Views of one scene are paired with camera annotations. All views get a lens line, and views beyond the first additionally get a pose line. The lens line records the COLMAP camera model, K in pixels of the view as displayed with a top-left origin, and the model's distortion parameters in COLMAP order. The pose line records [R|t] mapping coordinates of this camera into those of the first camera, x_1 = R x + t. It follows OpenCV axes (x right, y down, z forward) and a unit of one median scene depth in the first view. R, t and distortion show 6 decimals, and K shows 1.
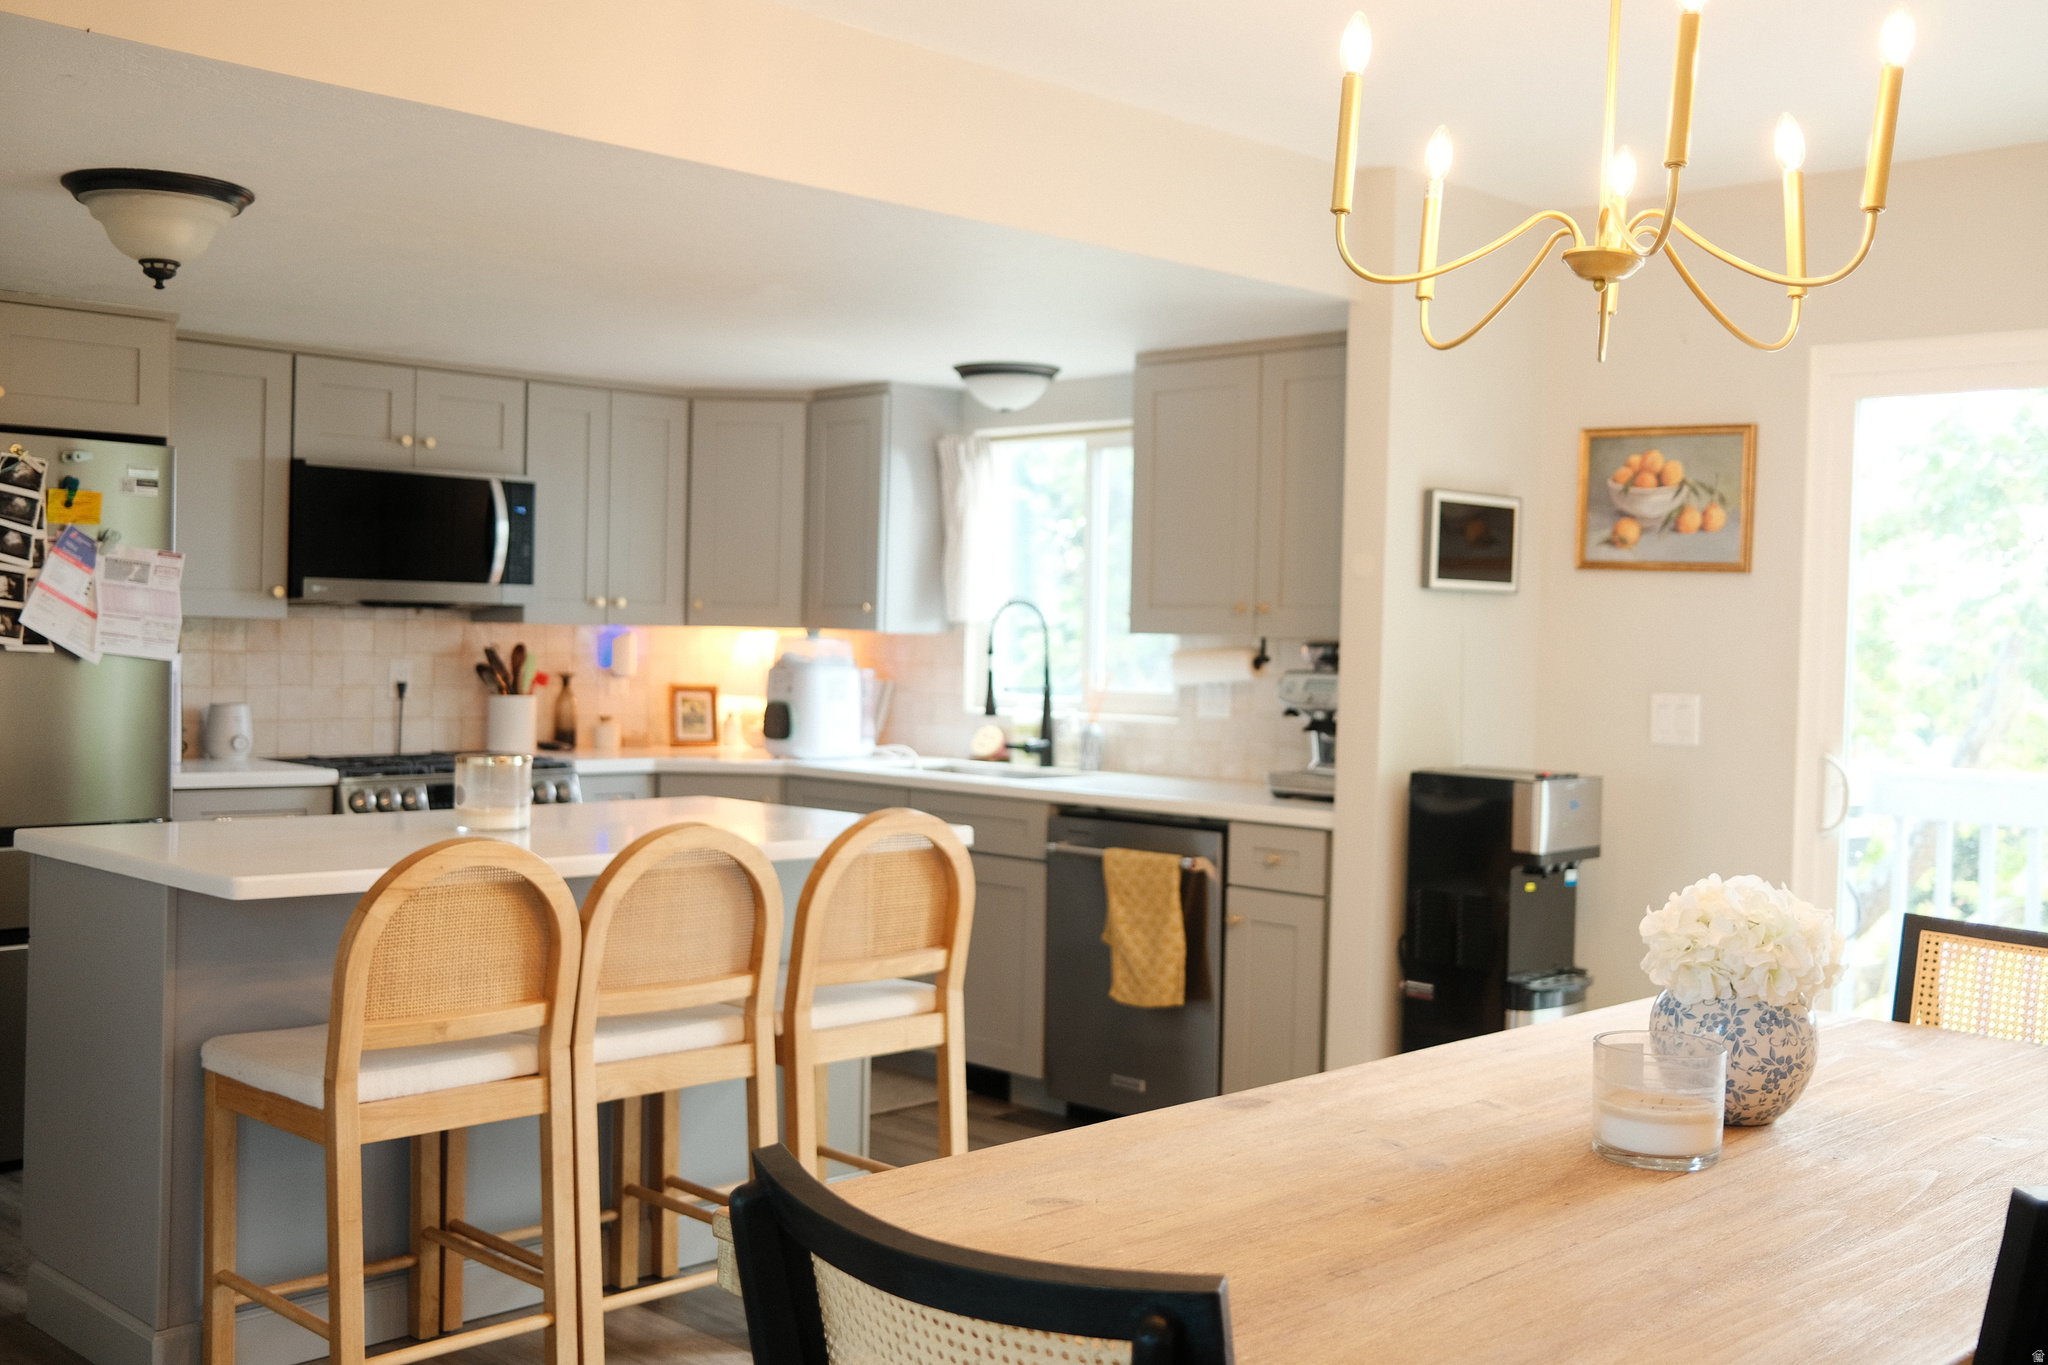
lens RADIAL K [[2078.8, 0, 1019.2], [0, 2078.8, 674.3], [0, 0, 1]] dist [-0.062091, 0.147029]
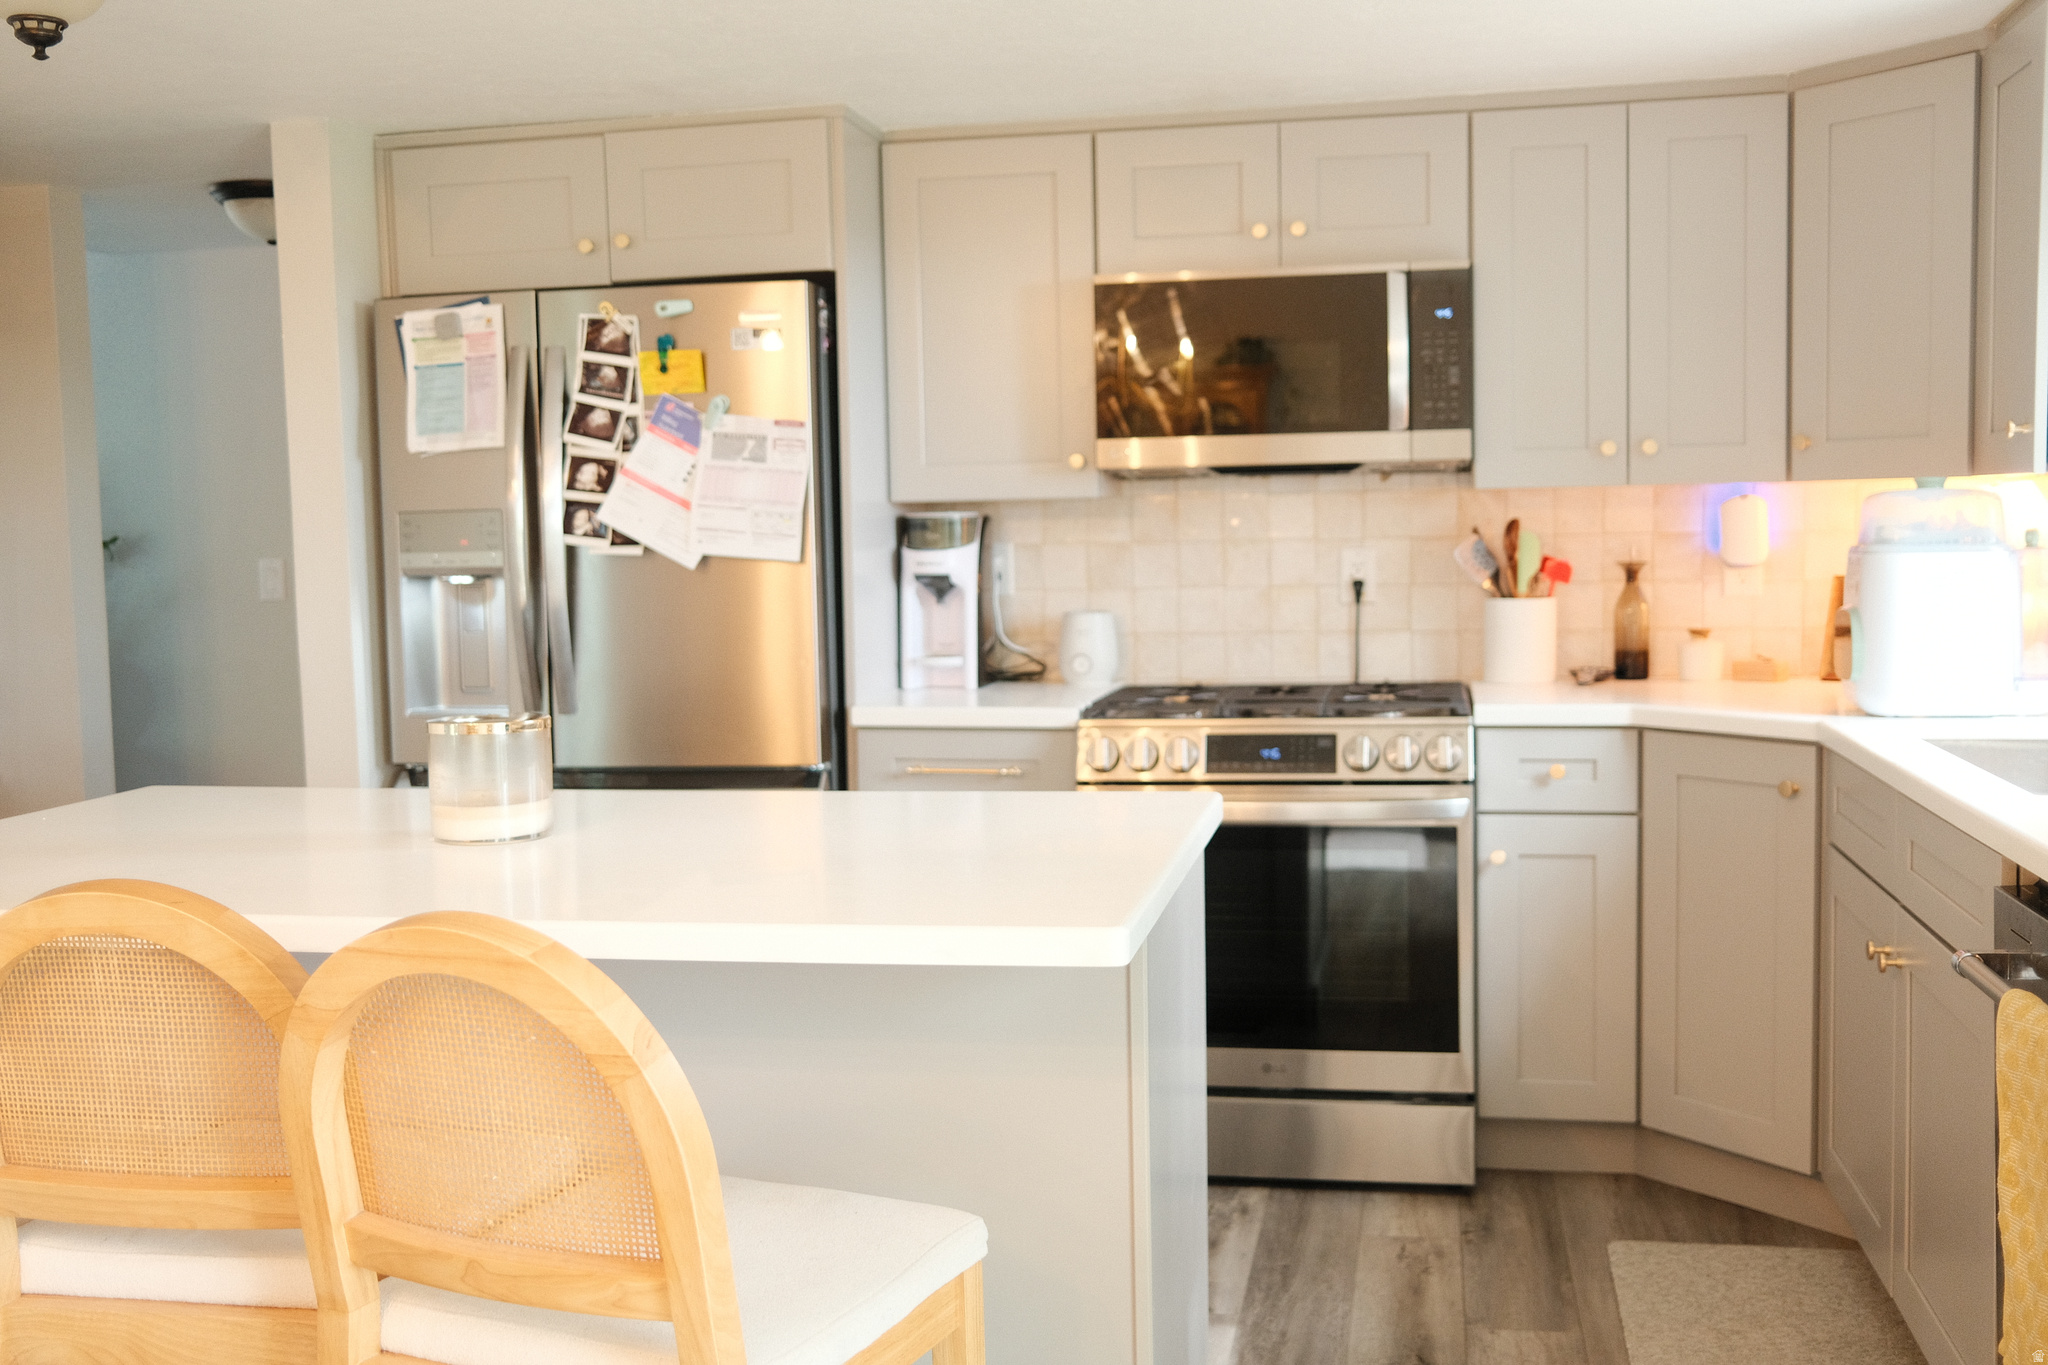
lens RADIAL K [[2078.8, 0, 1019.2], [0, 2078.8, 674.3], [0, 0, 1]] dist [-0.062091, 0.147029]
pose [[0.556003, 0.028461, -0.830693, 0.242352], [0.019056, 0.998714, 0.046972, 0.000675], [0.830962, -0.041946, 0.554746, 0.557346]]
